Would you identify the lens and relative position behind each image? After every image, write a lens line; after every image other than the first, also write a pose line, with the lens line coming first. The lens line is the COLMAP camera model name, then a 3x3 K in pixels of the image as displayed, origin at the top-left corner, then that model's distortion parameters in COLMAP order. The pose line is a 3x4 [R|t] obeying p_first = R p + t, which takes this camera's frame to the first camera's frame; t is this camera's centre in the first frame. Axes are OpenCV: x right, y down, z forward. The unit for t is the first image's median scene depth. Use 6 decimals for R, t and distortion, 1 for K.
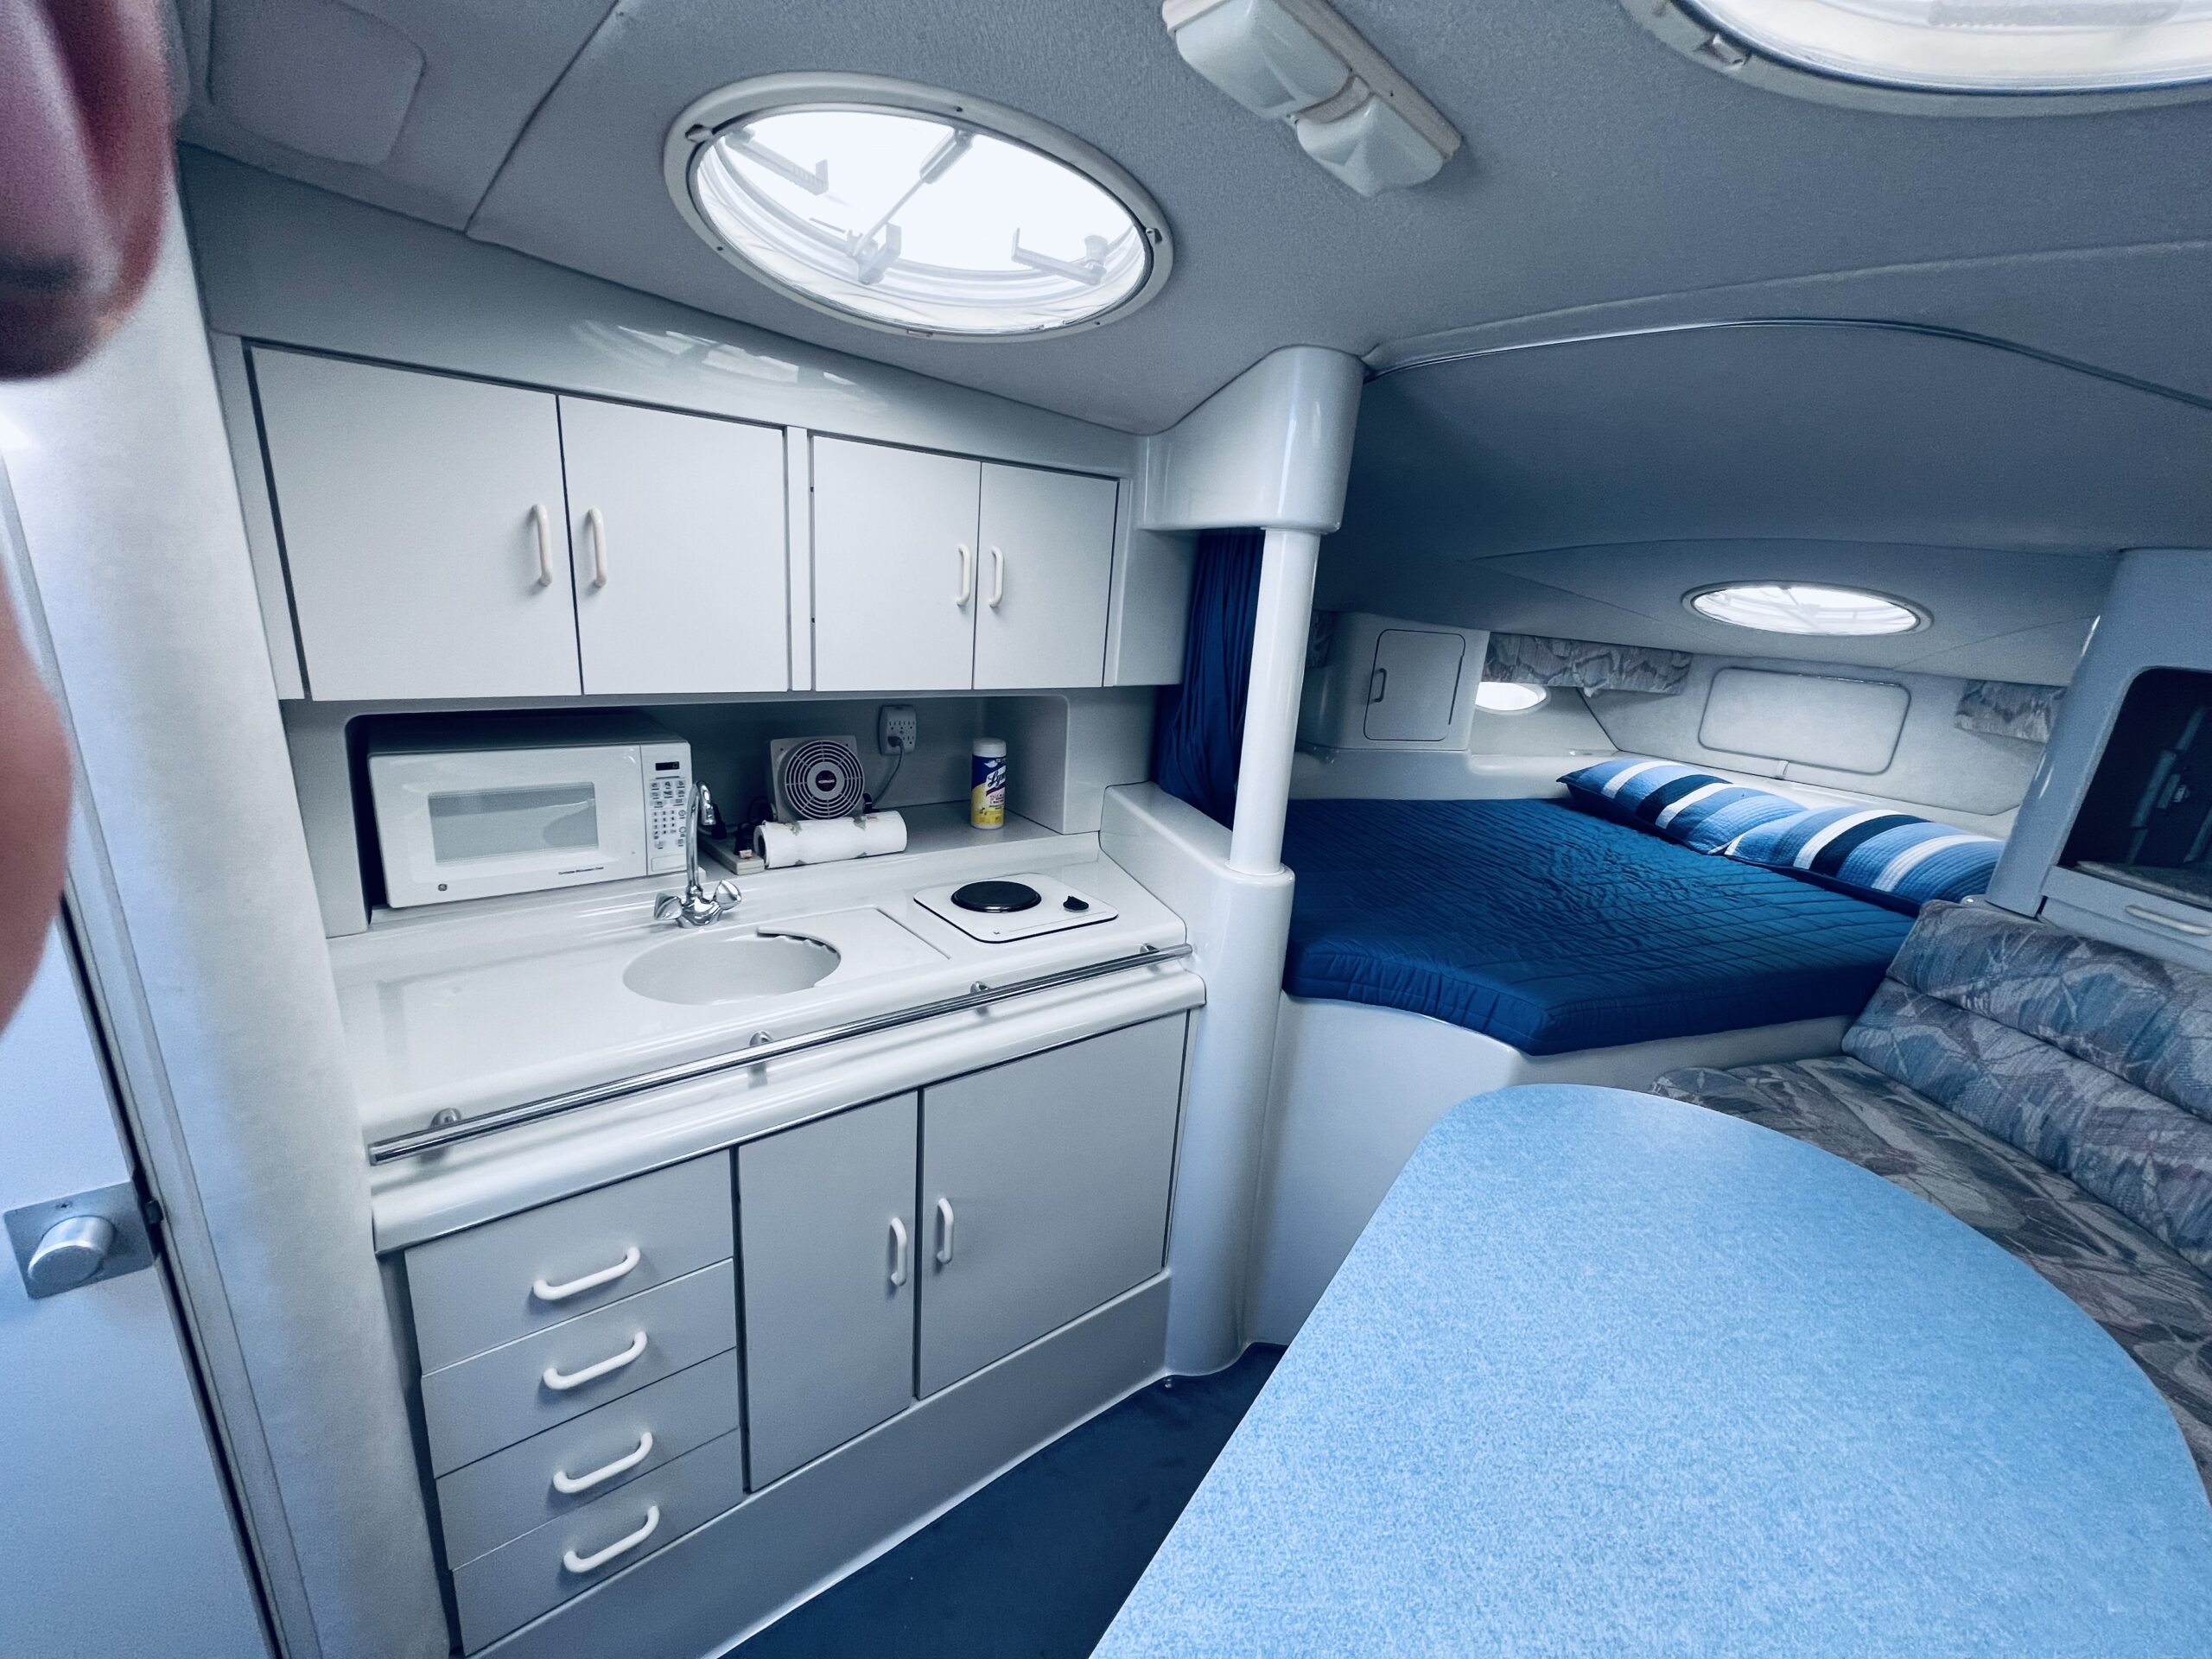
lens RADIAL K [[884.8, 0, 1108.8], [0, 884.8, 833.9], [0, 0, 1]] dist [-0.001643, 0.000773]
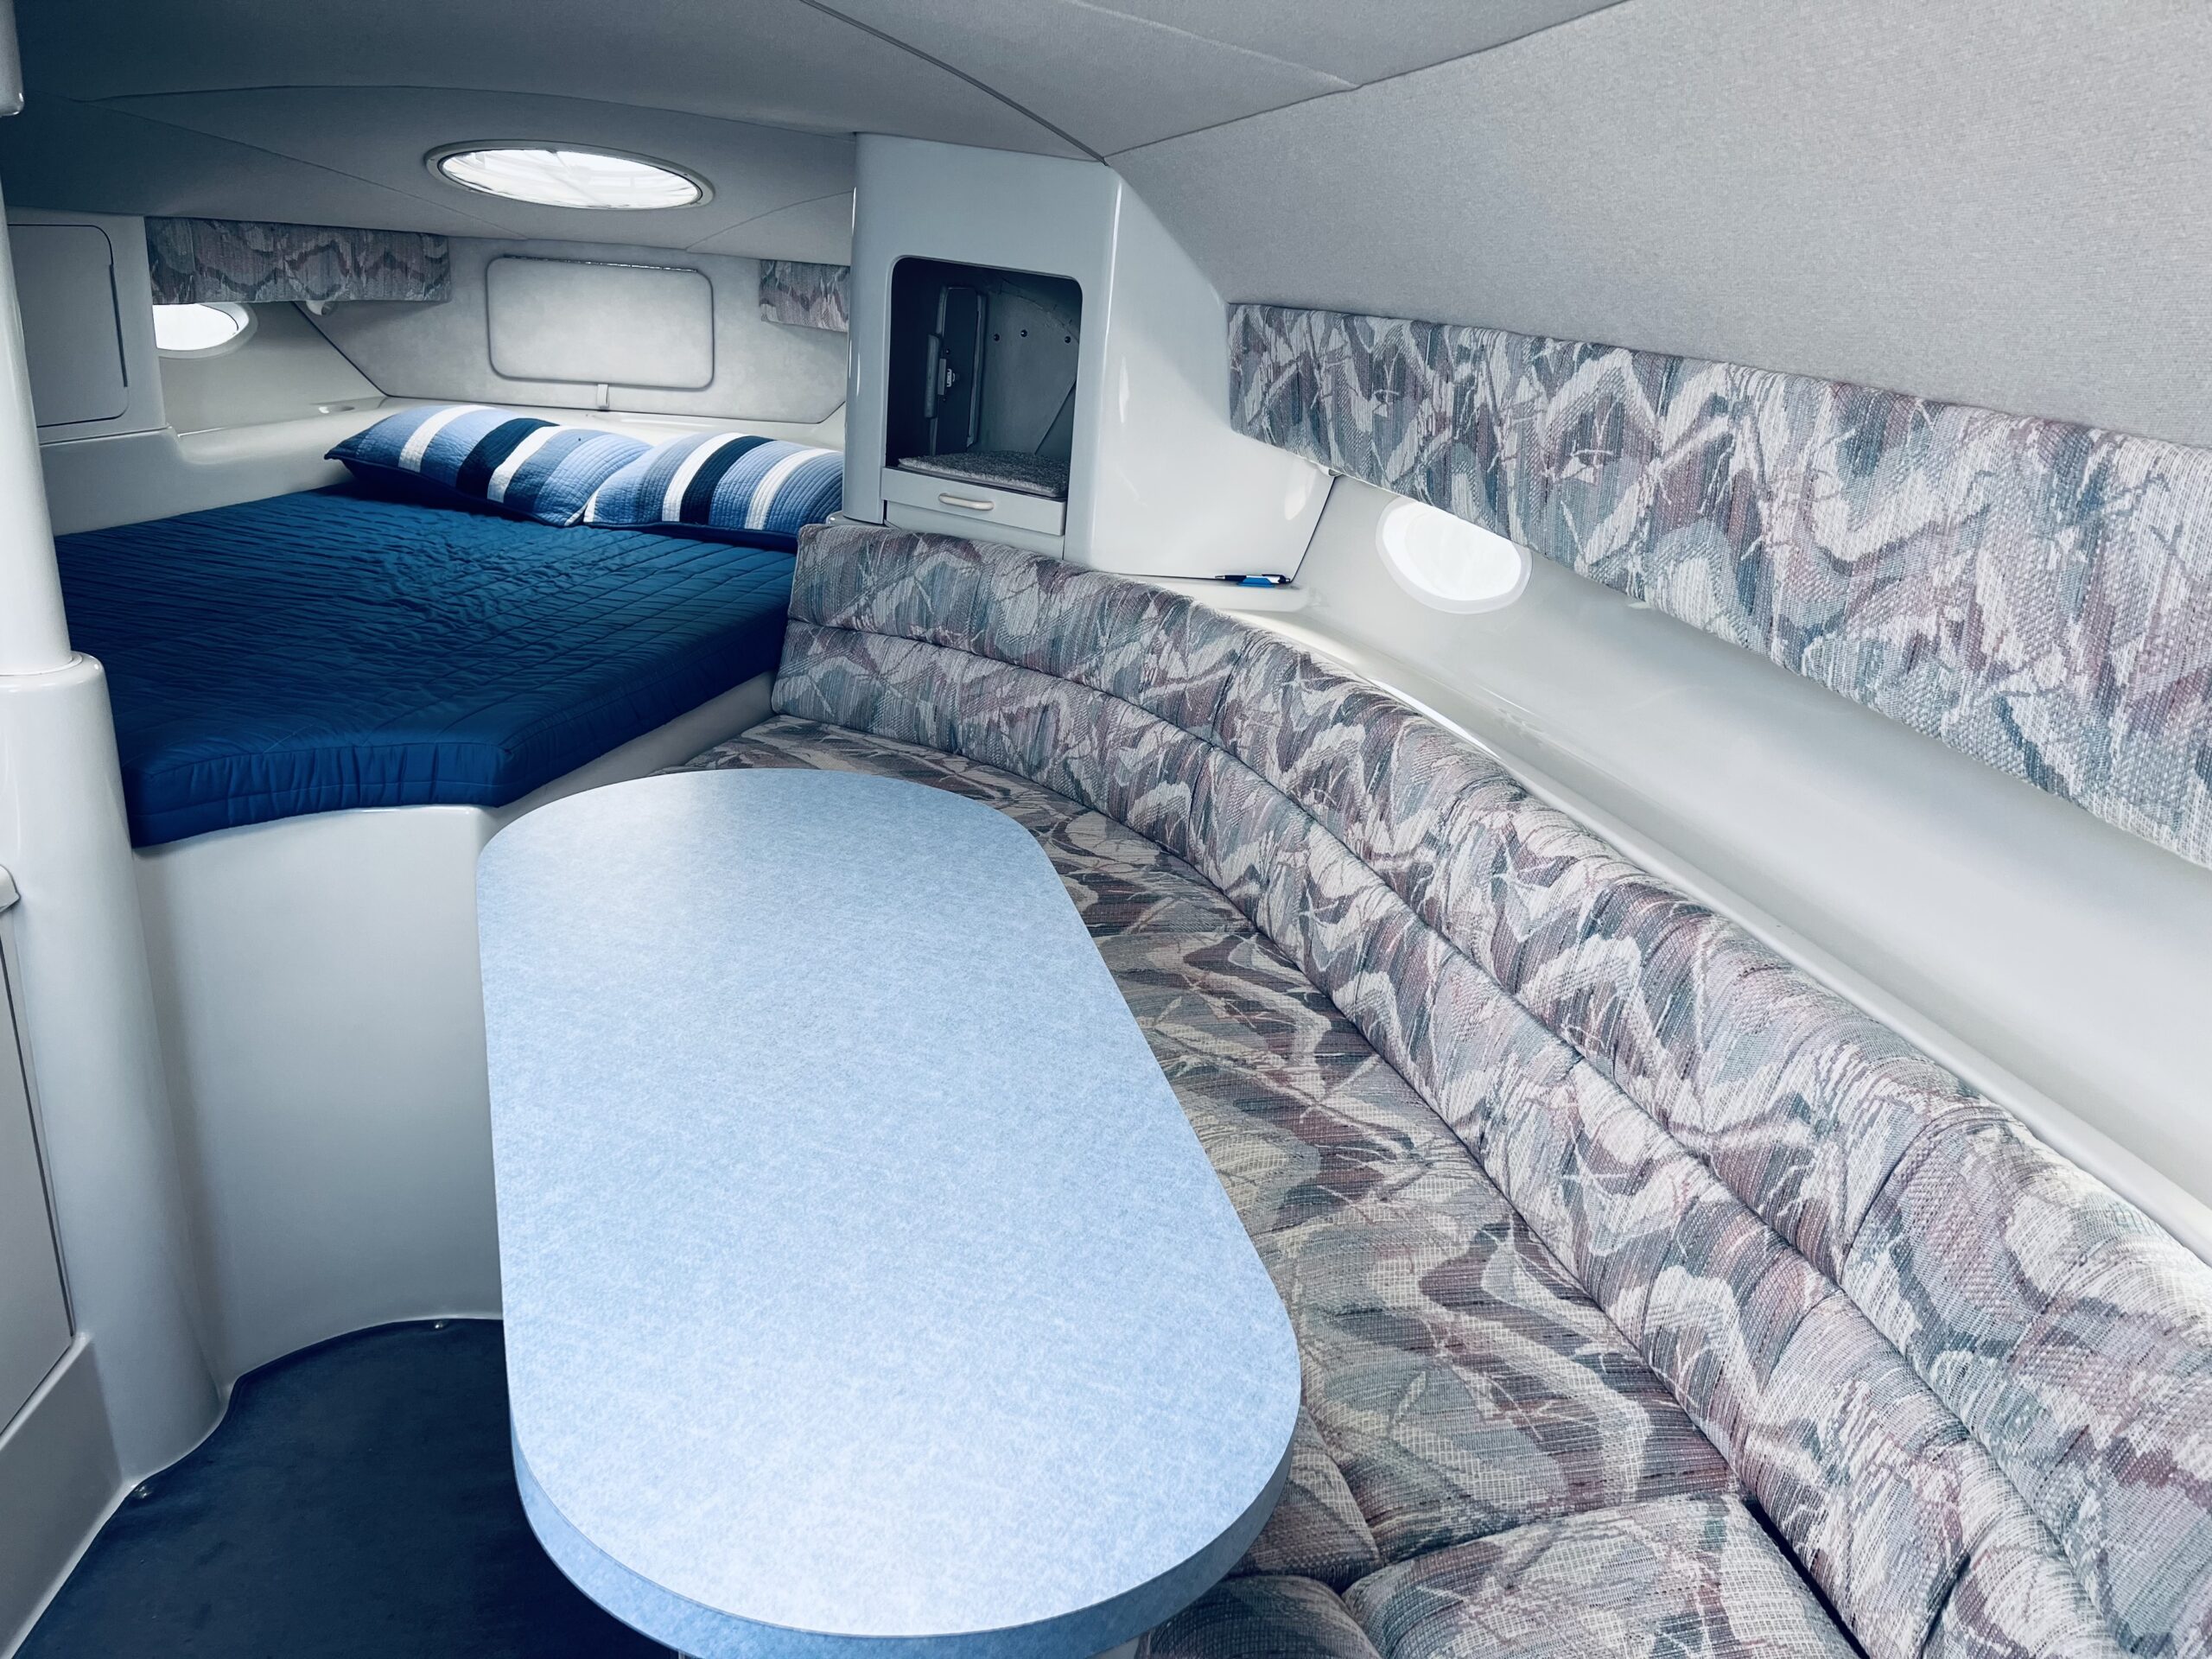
lens RADIAL K [[1682.8, 0, 1122.1], [0, 1682.8, 827.9], [0, 0, 1]] dist [0.062890, -0.067532]
pose [[0.557118, -0.317233, 0.767452, -0.340152], [0.196687, 0.948270, 0.249194, -0.000115], [-0.806805, 0.012118, 0.590694, -0.307939]]
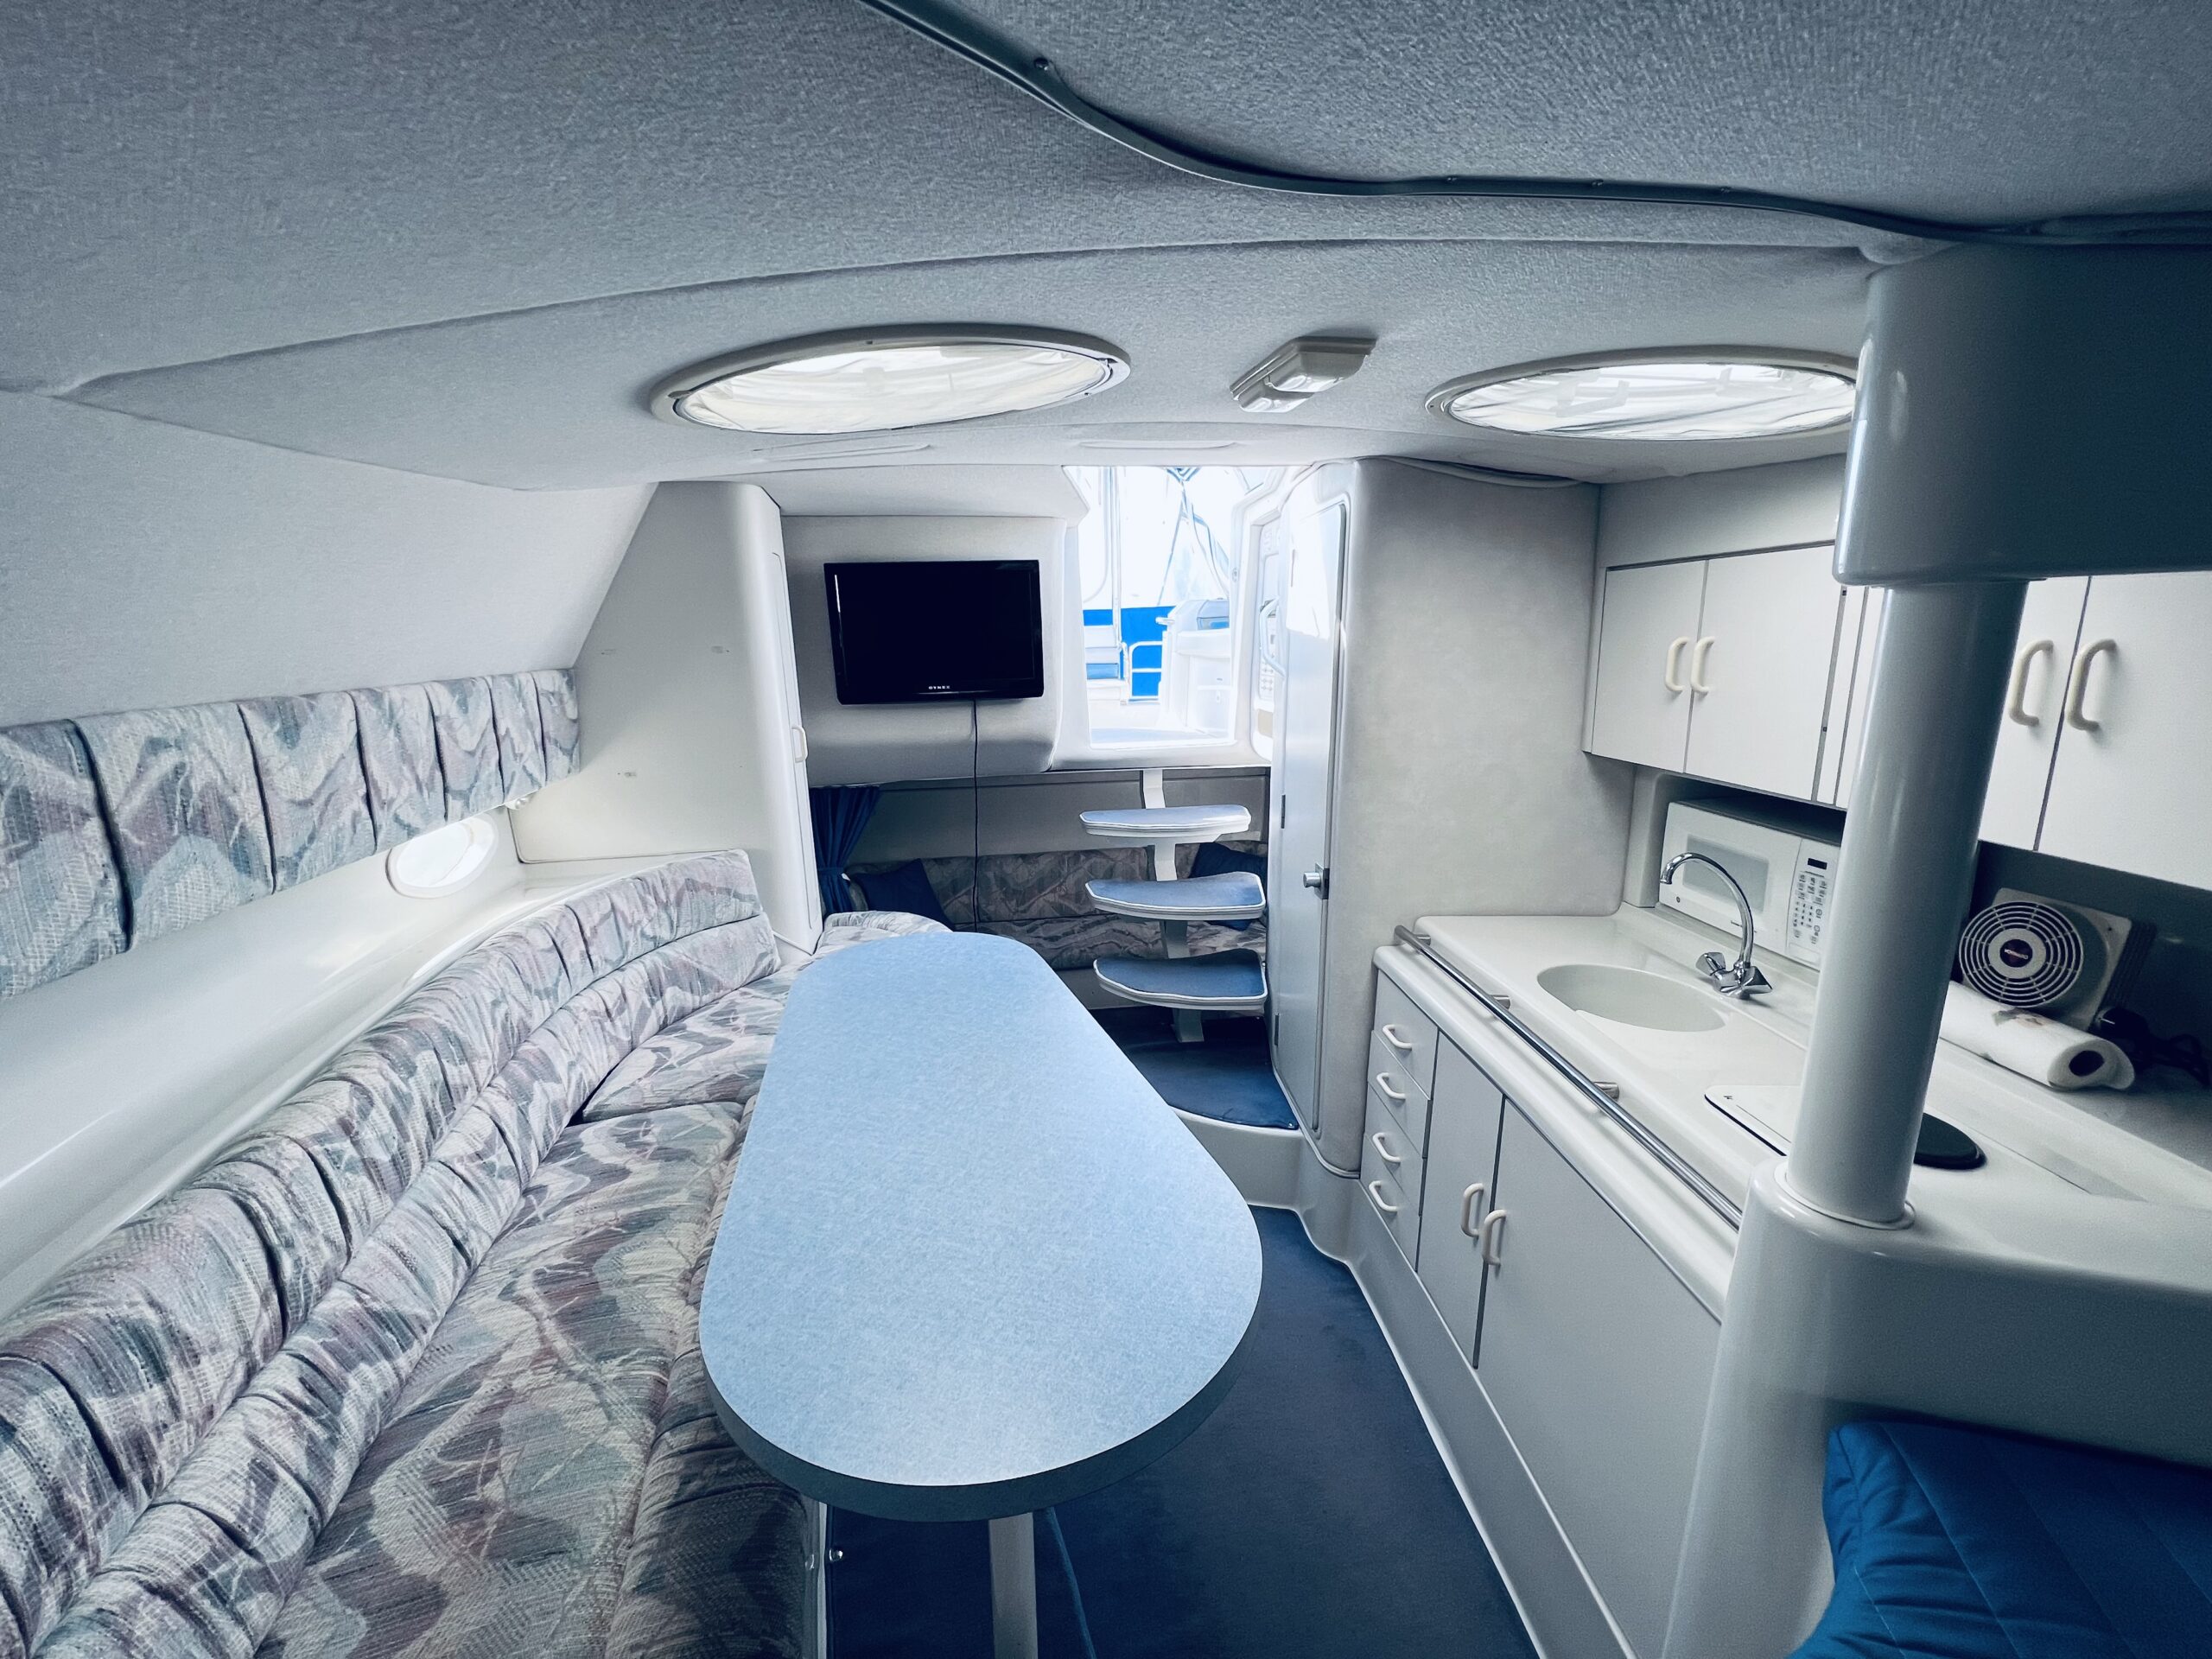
lens RADIAL K [[884.8, 0, 1108.8], [0, 884.8, 833.9], [0, 0, 1]] dist [-0.001643, 0.000773]
pose [[-0.560134, 0.118302, -0.819911, 0.782363], [-0.253540, 0.917773, 0.305631, -0.203496], [0.788649, 0.379075, -0.484081, 0.774767]]
